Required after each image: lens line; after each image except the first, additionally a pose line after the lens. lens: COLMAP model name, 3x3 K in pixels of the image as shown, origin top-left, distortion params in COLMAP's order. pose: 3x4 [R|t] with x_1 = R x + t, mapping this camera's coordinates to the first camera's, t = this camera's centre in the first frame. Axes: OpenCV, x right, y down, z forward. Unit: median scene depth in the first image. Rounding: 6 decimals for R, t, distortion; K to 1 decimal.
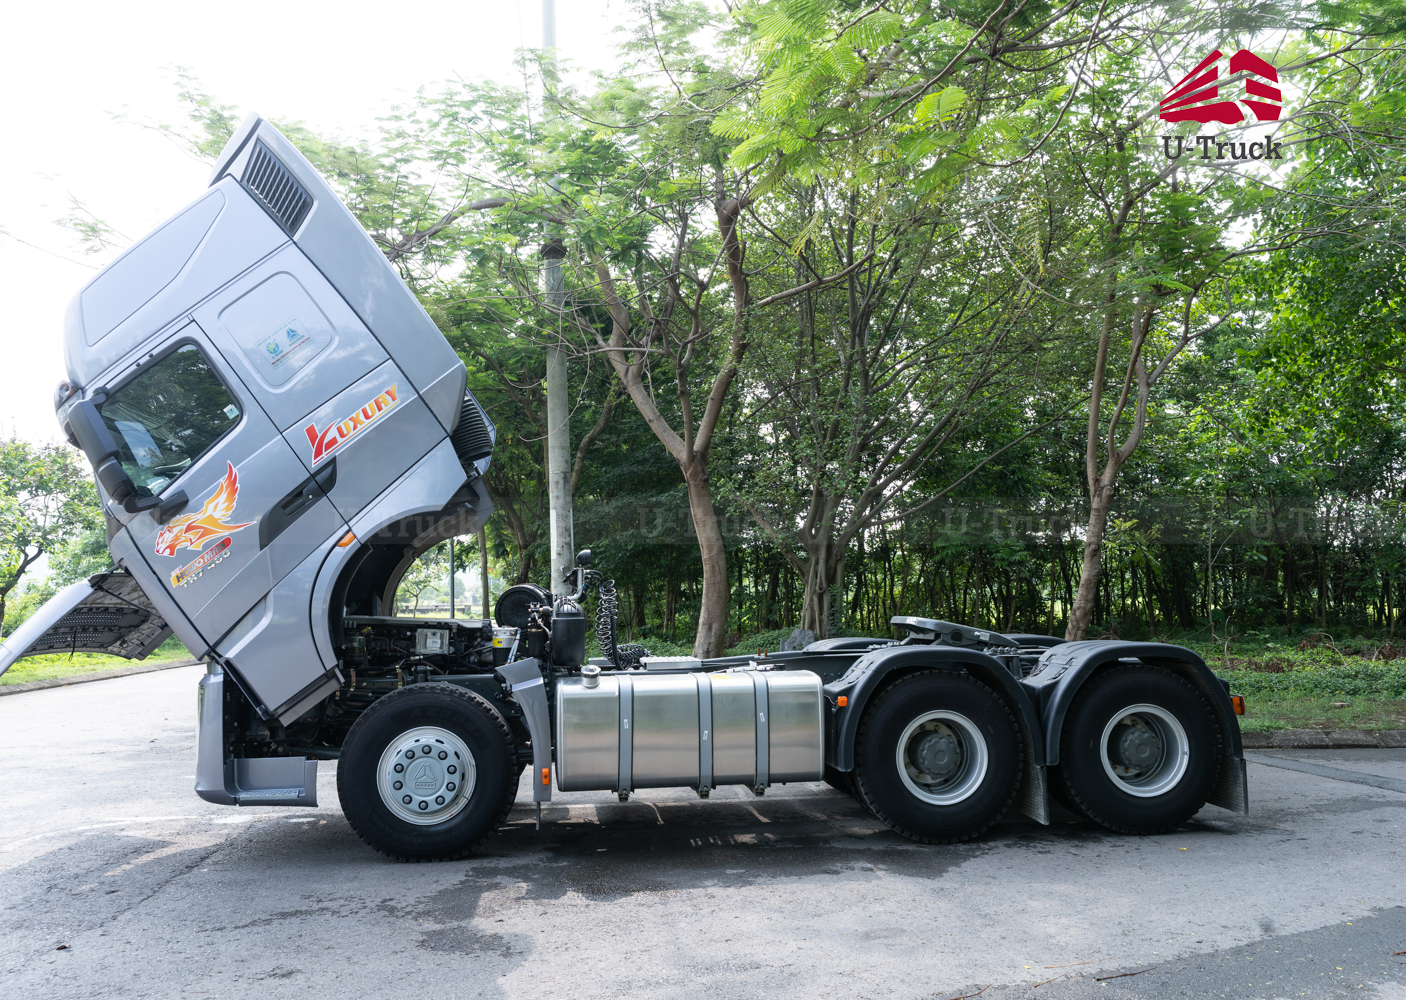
lens RADIAL K [[1174.1, 0, 703.8], [0, 1174.1, 497.7], [0, 0, 1]] dist [0.011404, -0.015885]
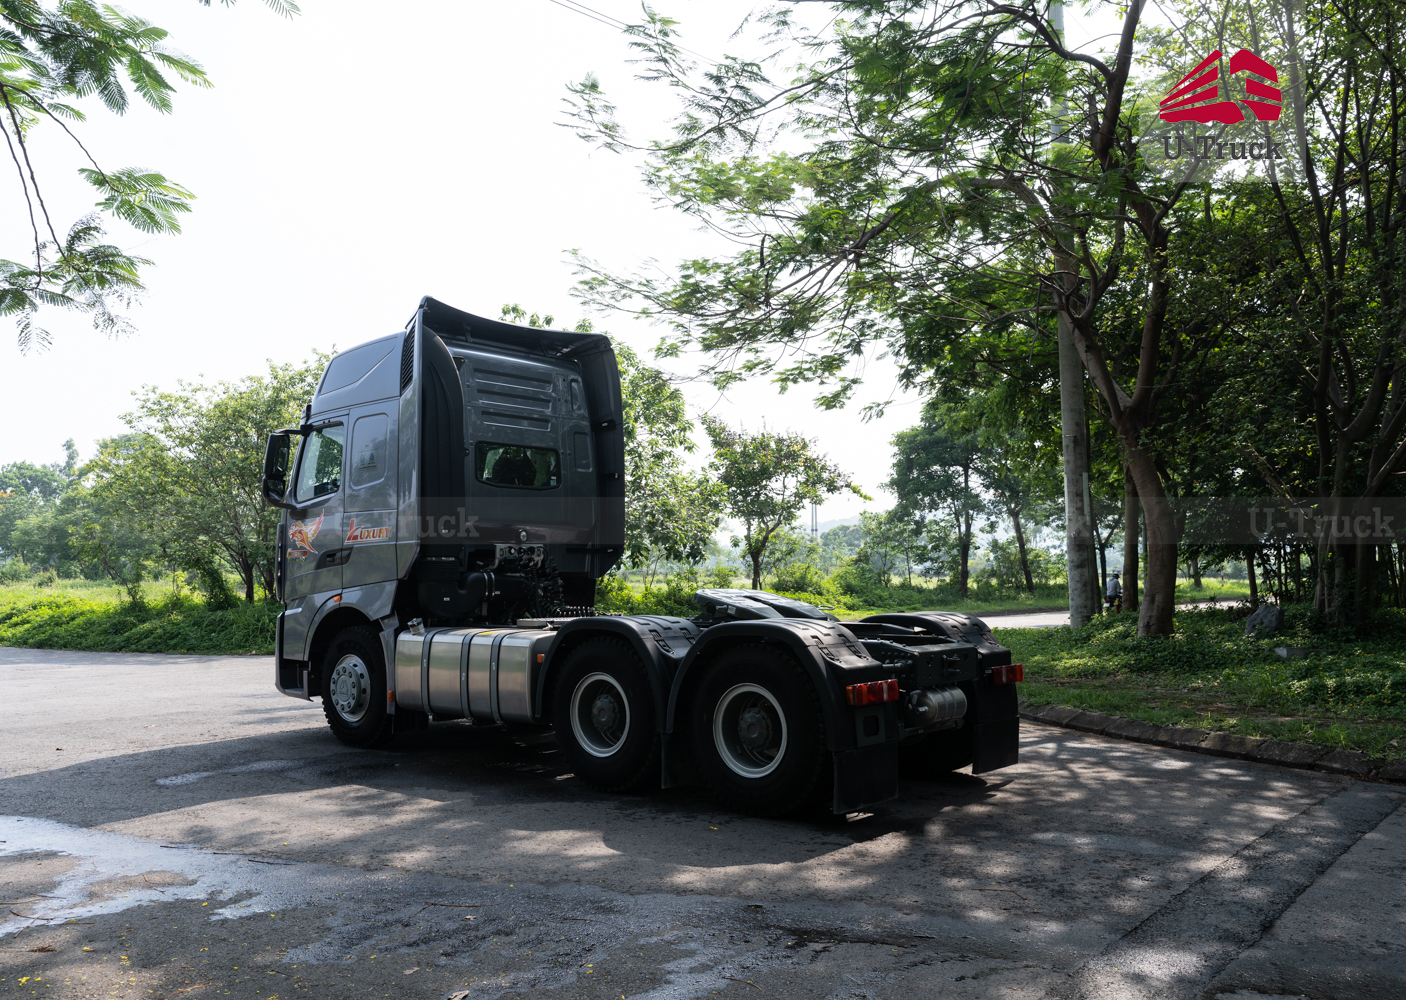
lens RADIAL K [[1174.1, 0, 714.8], [0, 1174.1, 498.6], [0, 0, 1]] dist [0.011404, -0.015885]
pose [[0.666327, -0.028356, -0.745120, 0.522115], [0.055460, 0.998394, 0.011601, 0.004054], [0.743594, -0.049055, 0.666830, 0.167622]]
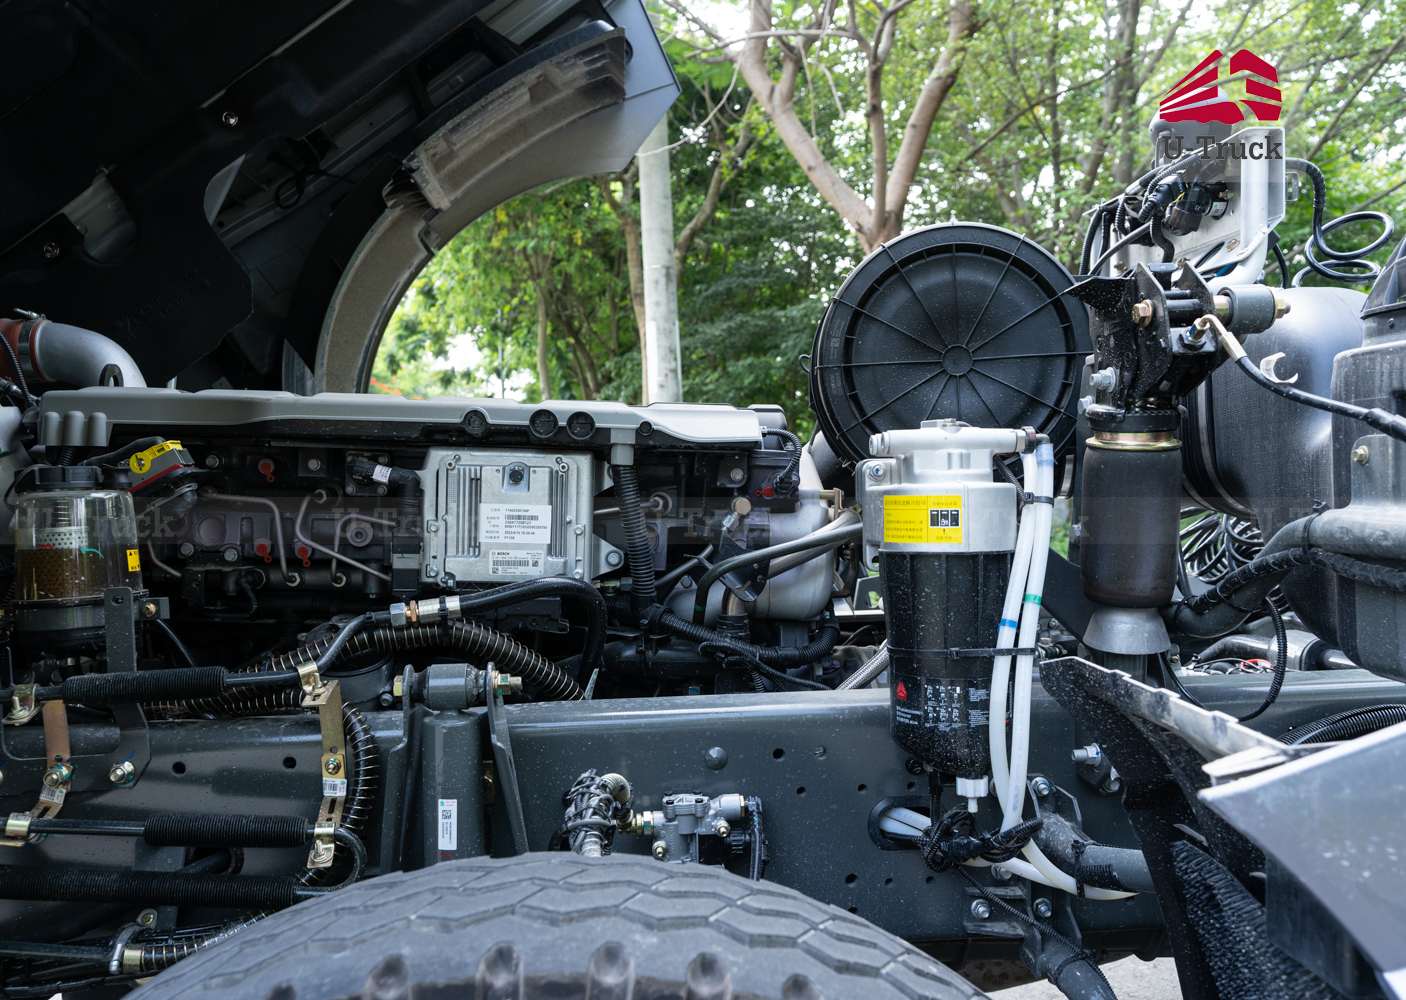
lens RADIAL K [[1174.1, 0, 698.8], [0, 1174.1, 499.6], [0, 0, 1]] dist [0.011404, -0.015885]
pose [[0.999052, -0.008912, -0.042619, -0.092942], [0.013639, 0.993622, 0.111936, 0.047885], [0.041350, -0.112411, 0.992801, 0.393040]]
